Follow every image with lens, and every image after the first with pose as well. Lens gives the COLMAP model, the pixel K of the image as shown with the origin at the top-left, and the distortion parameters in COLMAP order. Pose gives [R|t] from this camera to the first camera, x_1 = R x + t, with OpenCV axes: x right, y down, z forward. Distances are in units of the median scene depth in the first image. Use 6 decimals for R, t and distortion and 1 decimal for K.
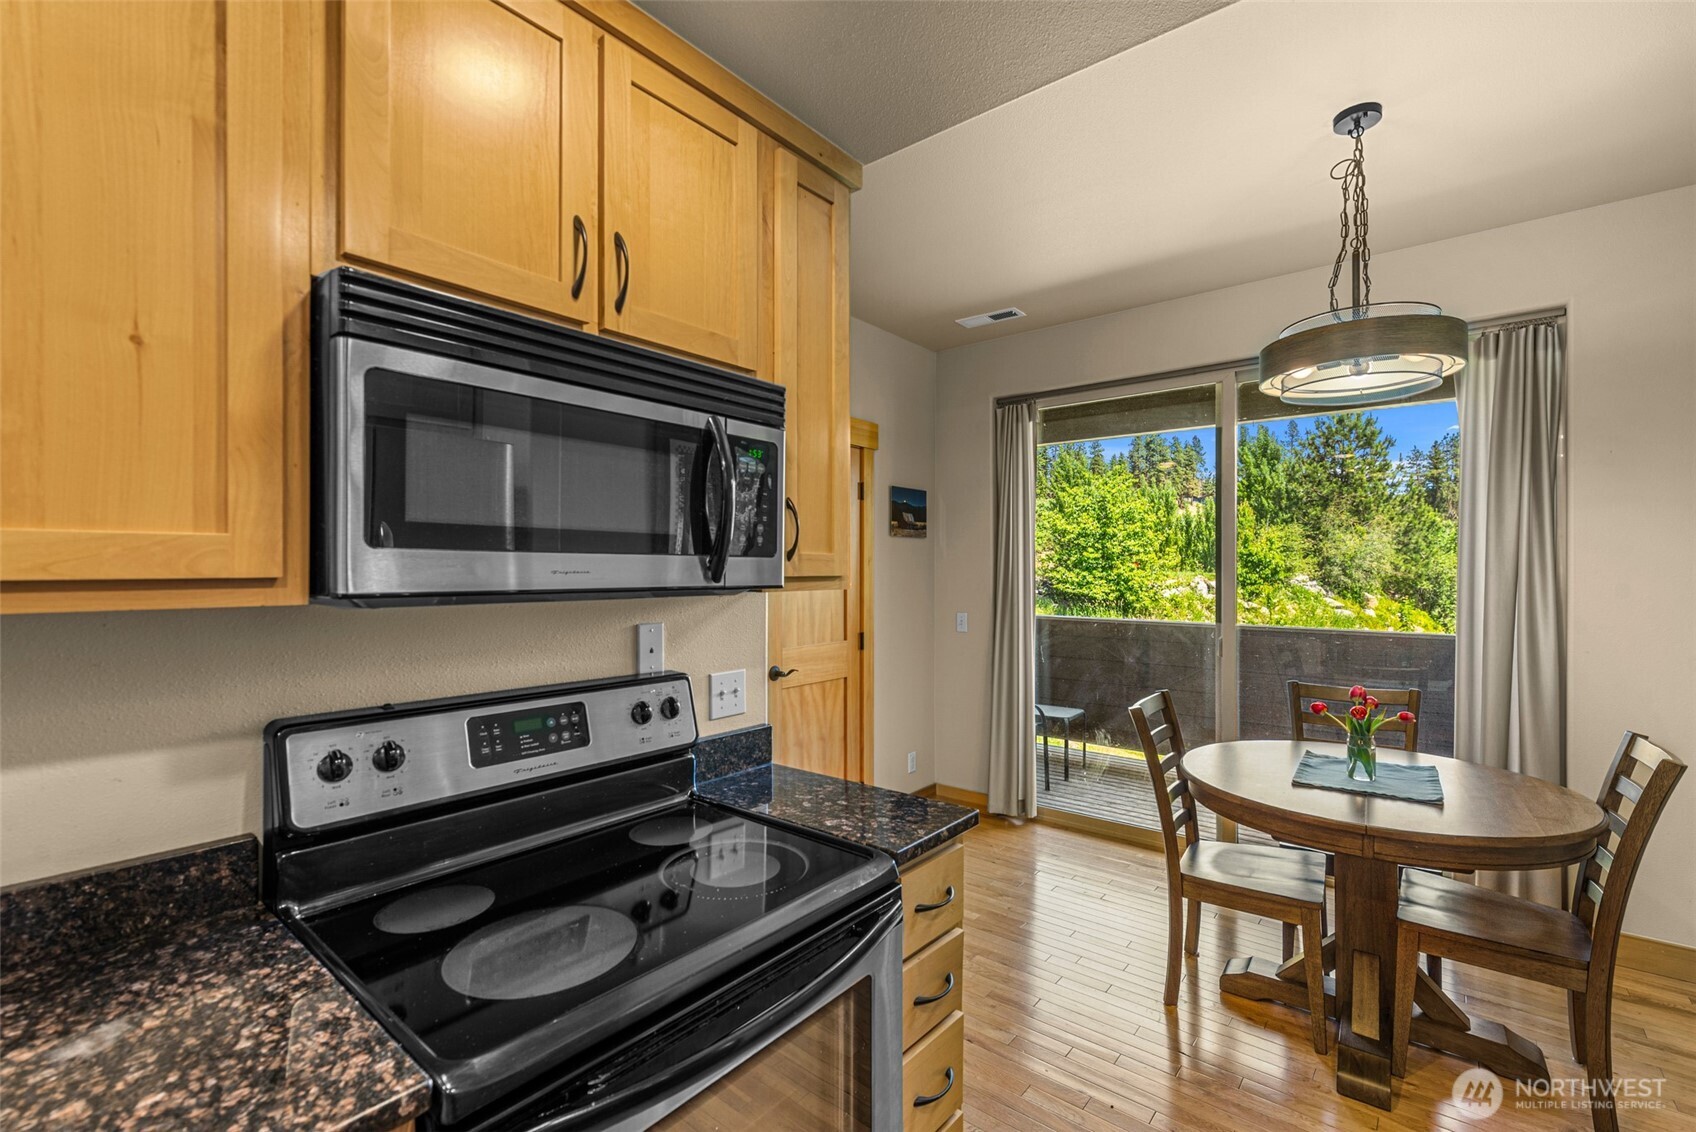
lens RADIAL K [[736.2, 0, 855.4], [0, 736.2, 571.3], [0, 0, 1]] dist [0.002195, 0.000225]
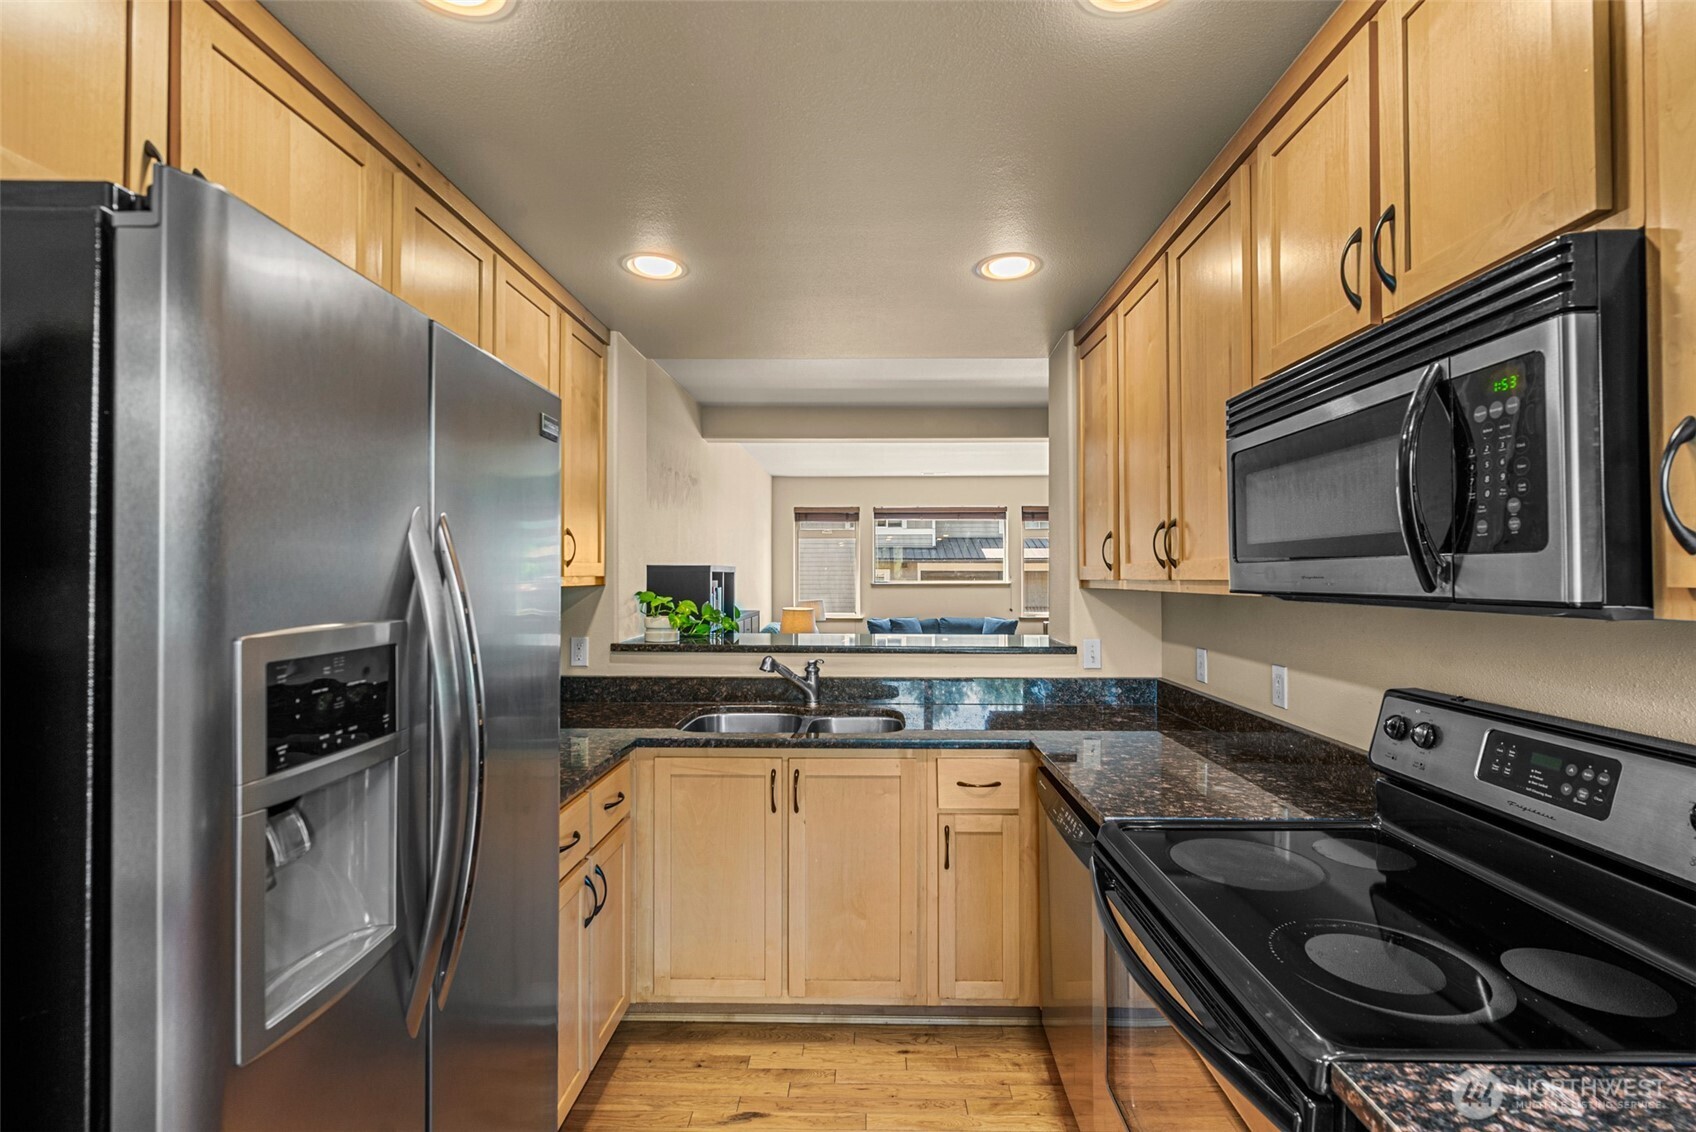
lens RADIAL K [[736.2, 0, 855.4], [0, 736.2, 571.3], [0, 0, 1]] dist [0.002195, 0.000225]
pose [[-0.788651, -0.002896, -0.614835, 0.706238], [0.000958, 0.999982, -0.005939, -0.001517], [0.614841, -0.005273, -0.788634, 1.220017]]
